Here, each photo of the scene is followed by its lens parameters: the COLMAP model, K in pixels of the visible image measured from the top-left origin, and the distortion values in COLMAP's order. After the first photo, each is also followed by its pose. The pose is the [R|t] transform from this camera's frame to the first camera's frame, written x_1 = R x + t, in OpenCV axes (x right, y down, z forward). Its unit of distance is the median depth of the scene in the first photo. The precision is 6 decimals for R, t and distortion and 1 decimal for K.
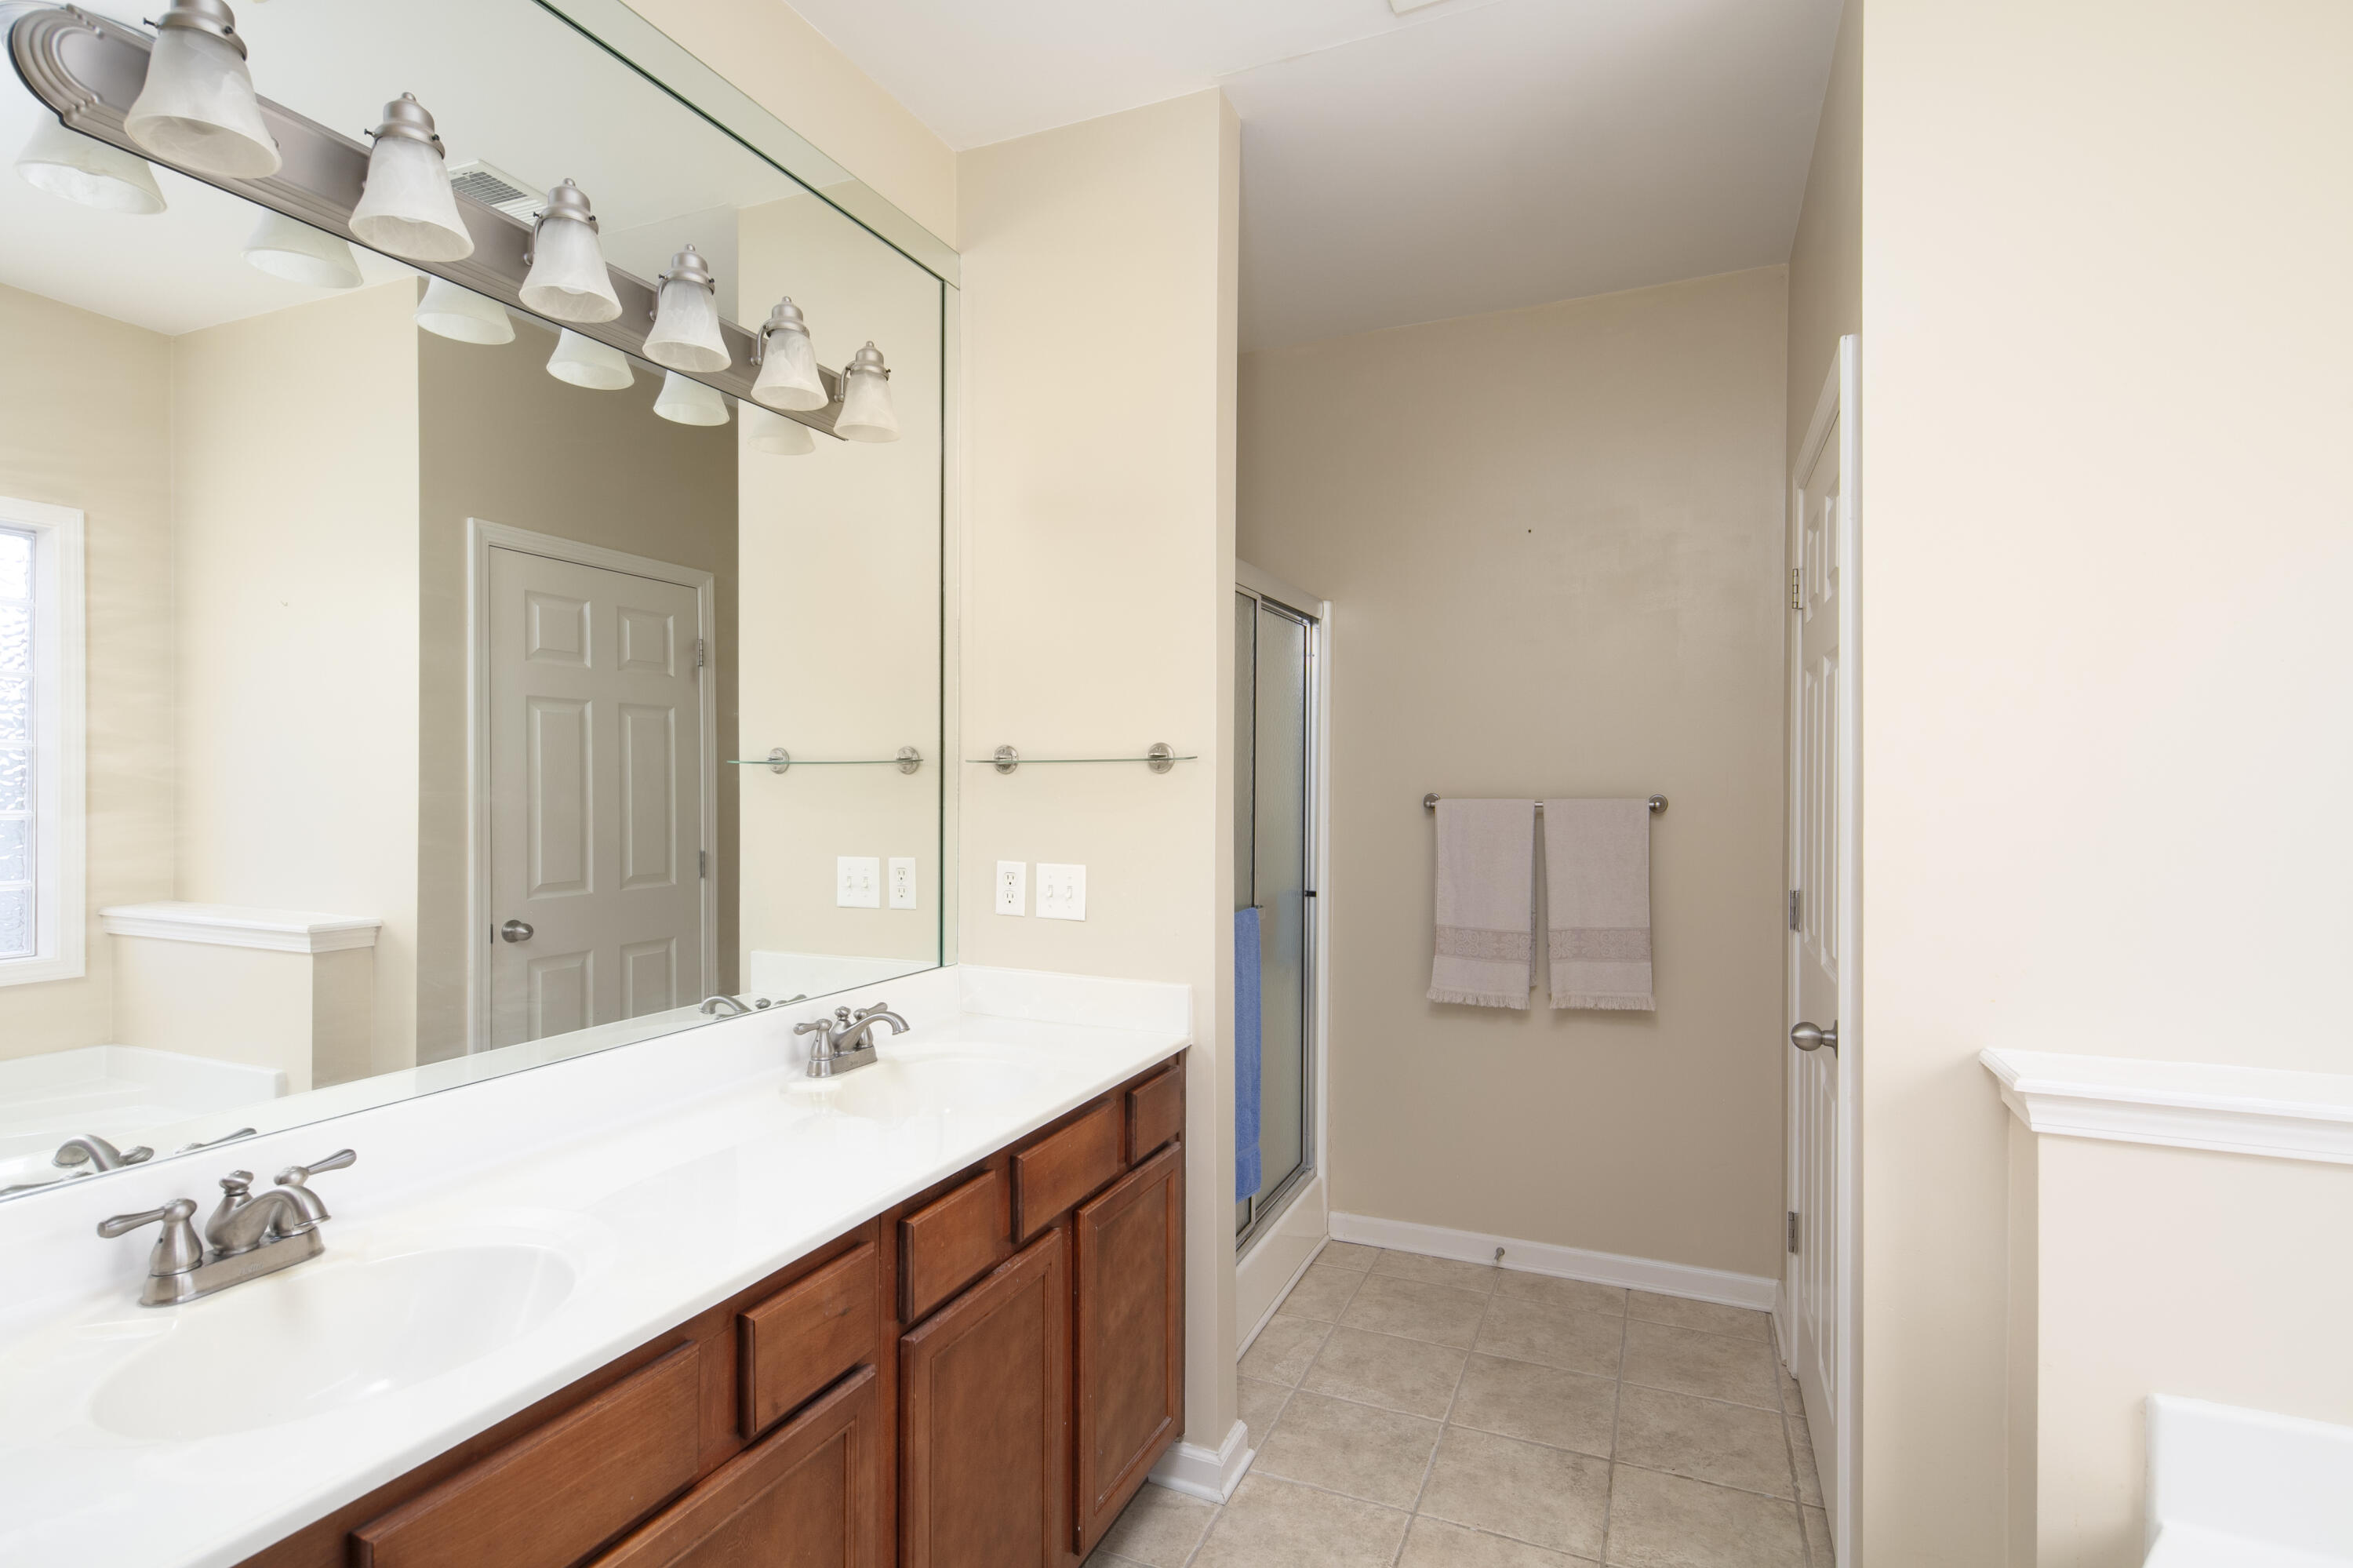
lens RADIAL K [[1133.3, 0, 1172.2], [0, 1133.3, 777.5], [0, 0, 1]] dist [-0.003938, -0.003053]
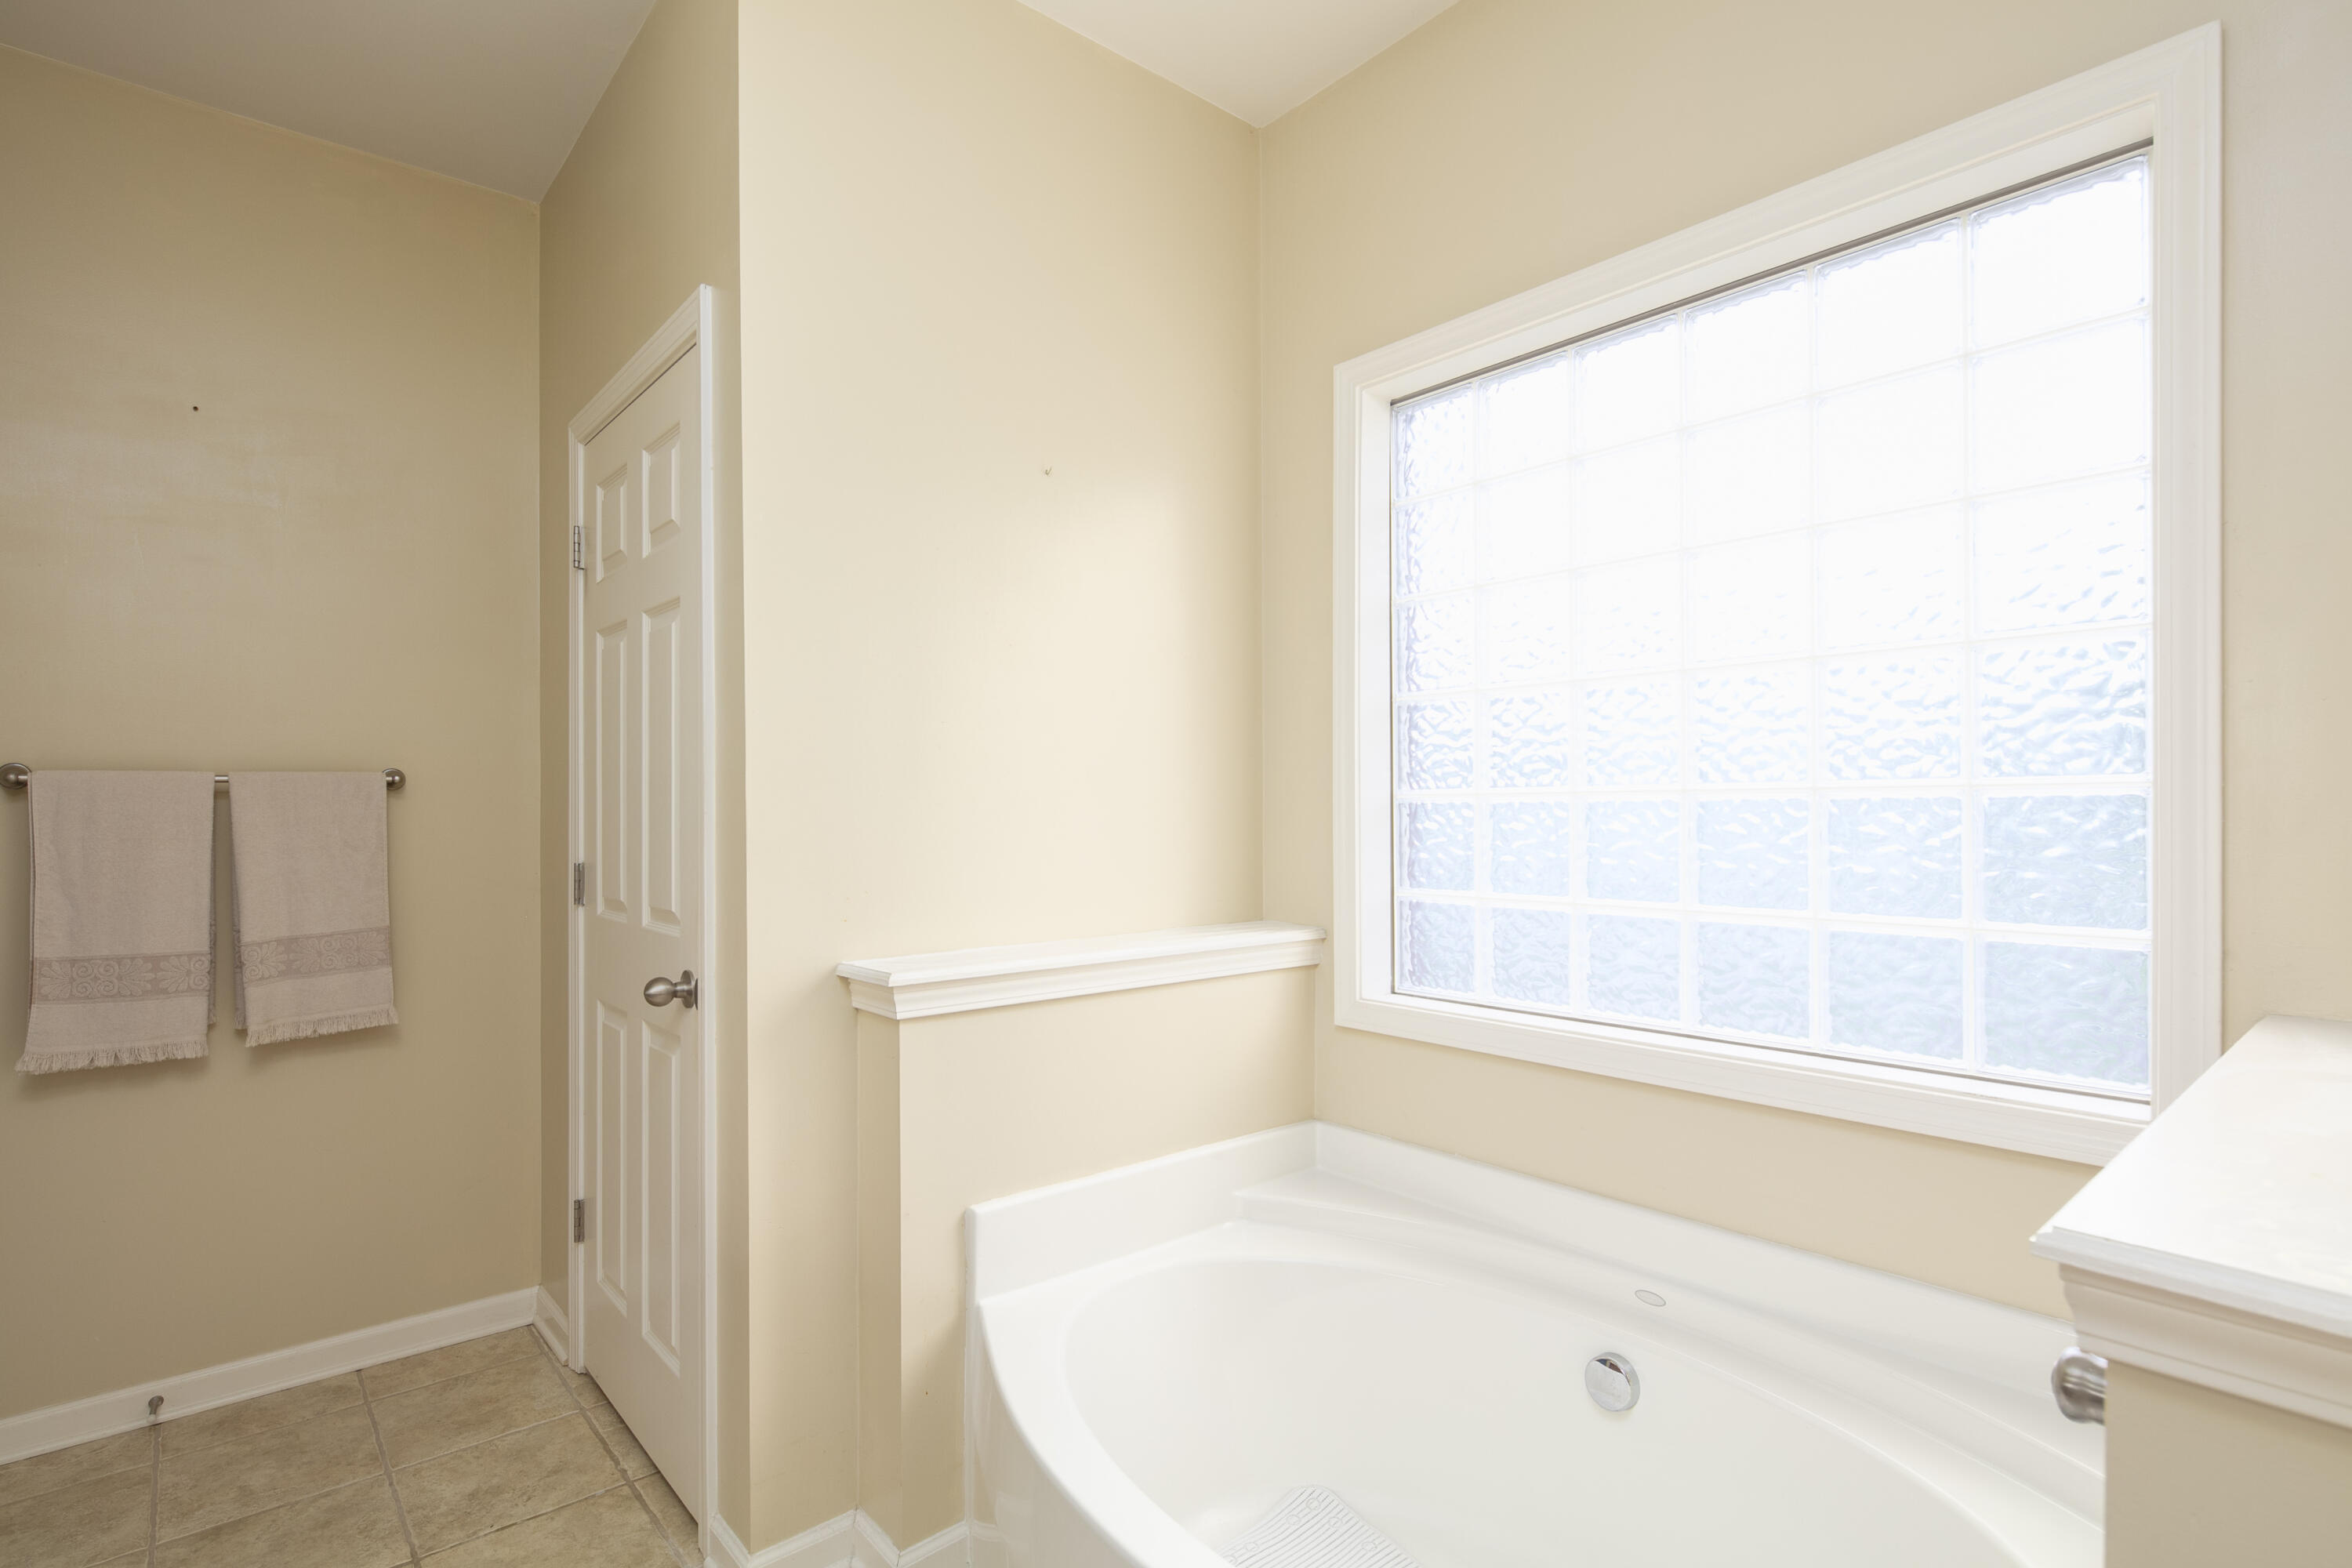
lens RADIAL K [[1132.7, 0, 1177.2], [0, 1132.7, 817.4], [0, 0, 1]] dist [-0.003938, -0.003053]
pose [[0.421375, -0.011096, 0.906818, -0.090724], [0.003896, 0.999938, 0.010425, 0.046756], [-0.906878, -0.000859, 0.421392, 0.122457]]
